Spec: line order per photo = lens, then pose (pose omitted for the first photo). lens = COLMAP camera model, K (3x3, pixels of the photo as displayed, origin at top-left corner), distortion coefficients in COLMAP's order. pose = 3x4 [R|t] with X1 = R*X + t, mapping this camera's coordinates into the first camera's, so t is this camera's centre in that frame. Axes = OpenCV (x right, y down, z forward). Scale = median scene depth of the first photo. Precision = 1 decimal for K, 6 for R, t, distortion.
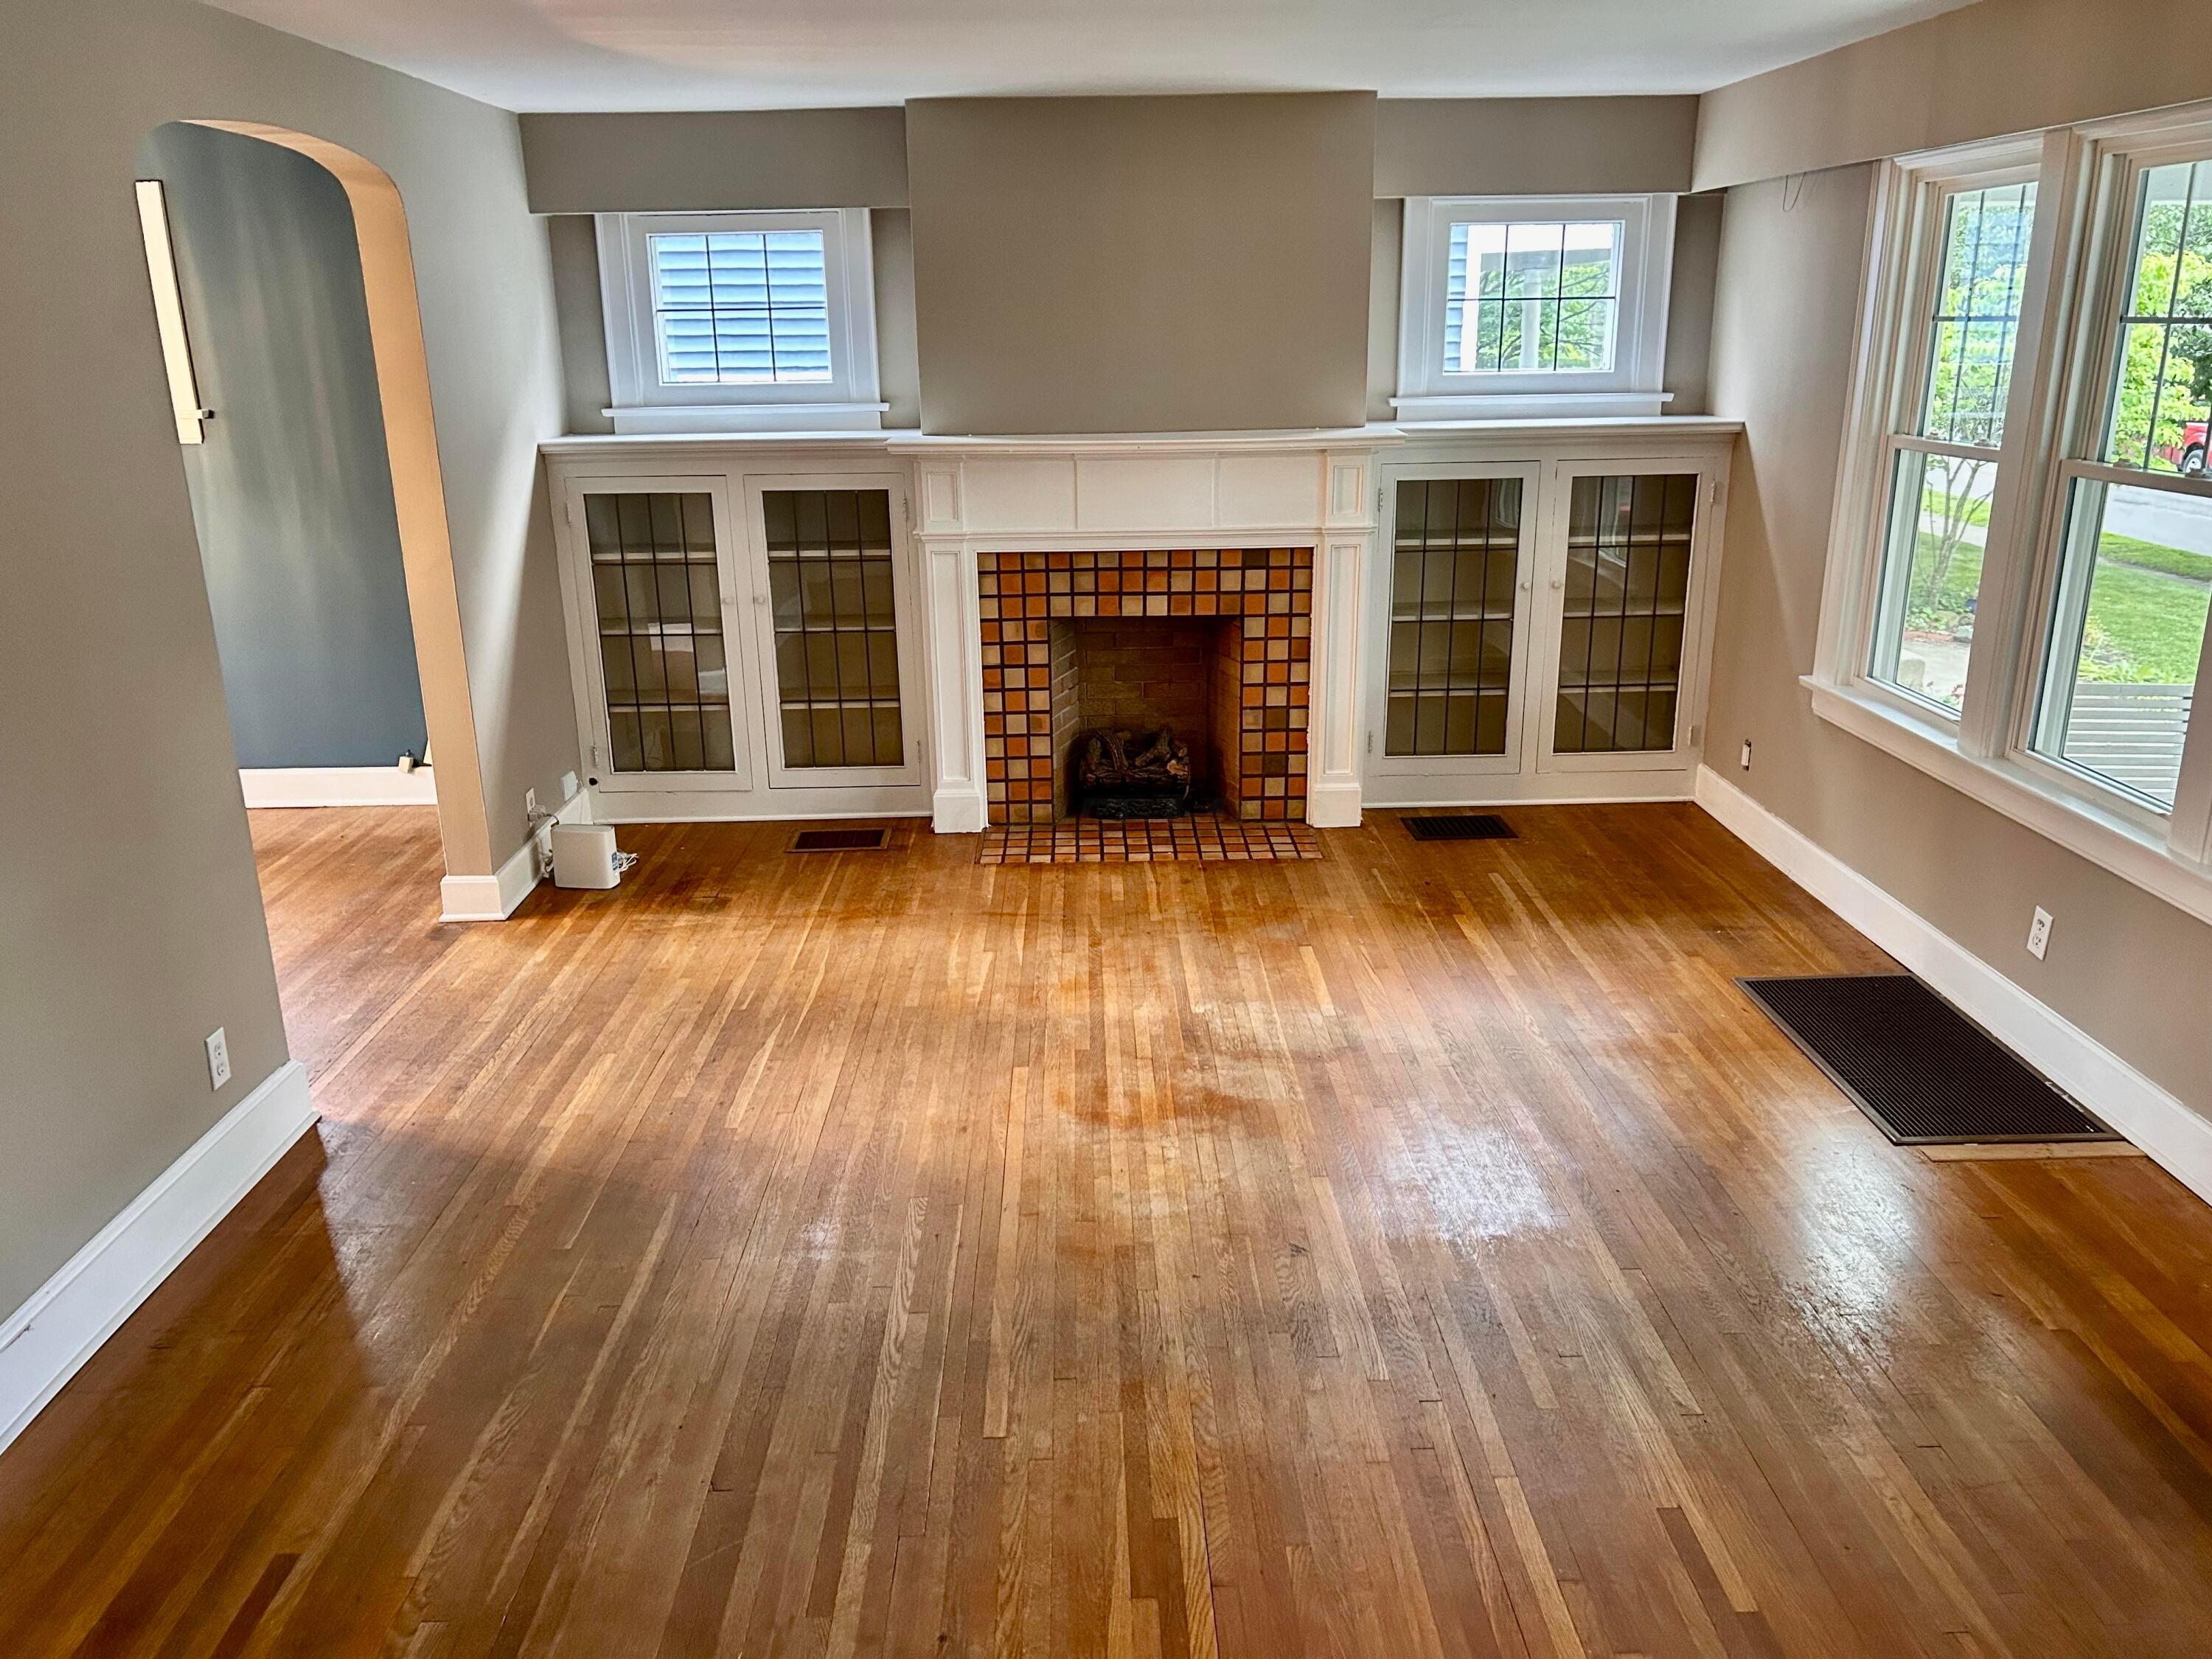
lens RADIAL K [[1679.4, 0, 1093.9], [0, 1679.4, 840.5], [0, 0, 1]] dist [0.058304, -0.060346]
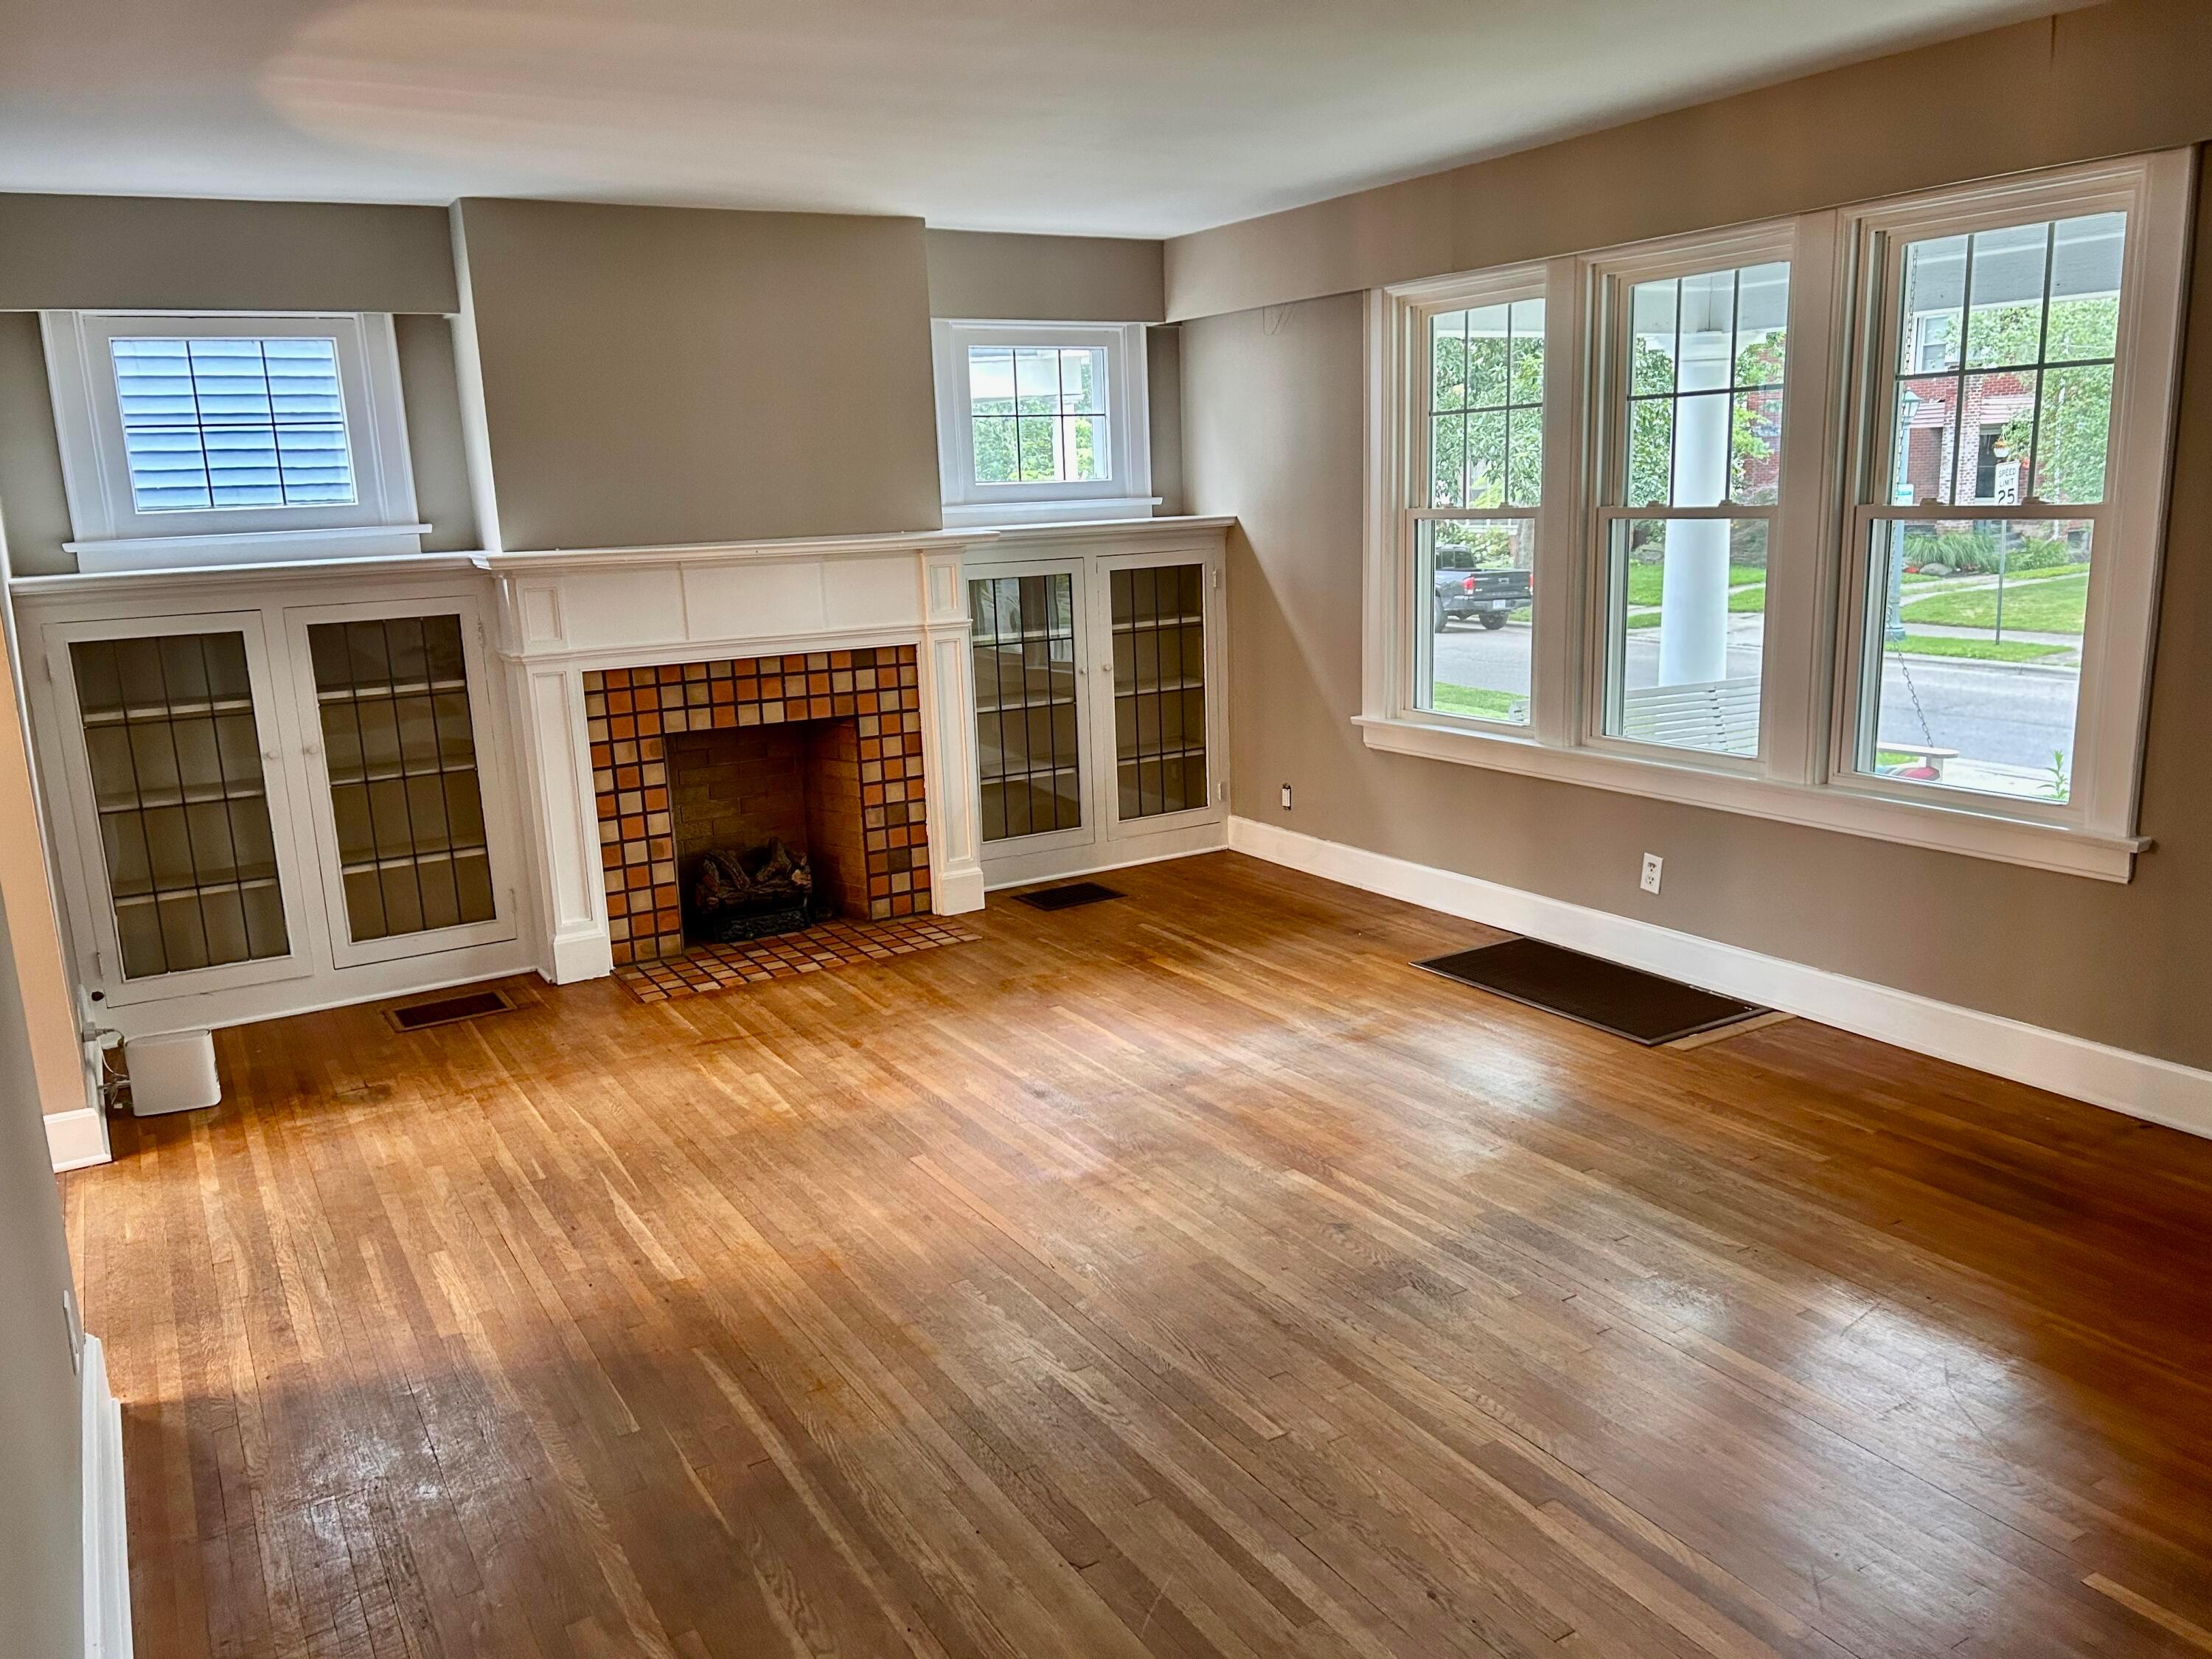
lens RADIAL K [[1679.4, 0, 1111.3], [0, 1679.4, 835.7], [0, 0, 1]] dist [0.058304, -0.060346]
pose [[0.867361, -0.123051, 0.482228, -0.275928], [0.172028, 0.983354, -0.058495, 0.021900], [-0.467003, 0.133693, 0.874091, 0.060550]]
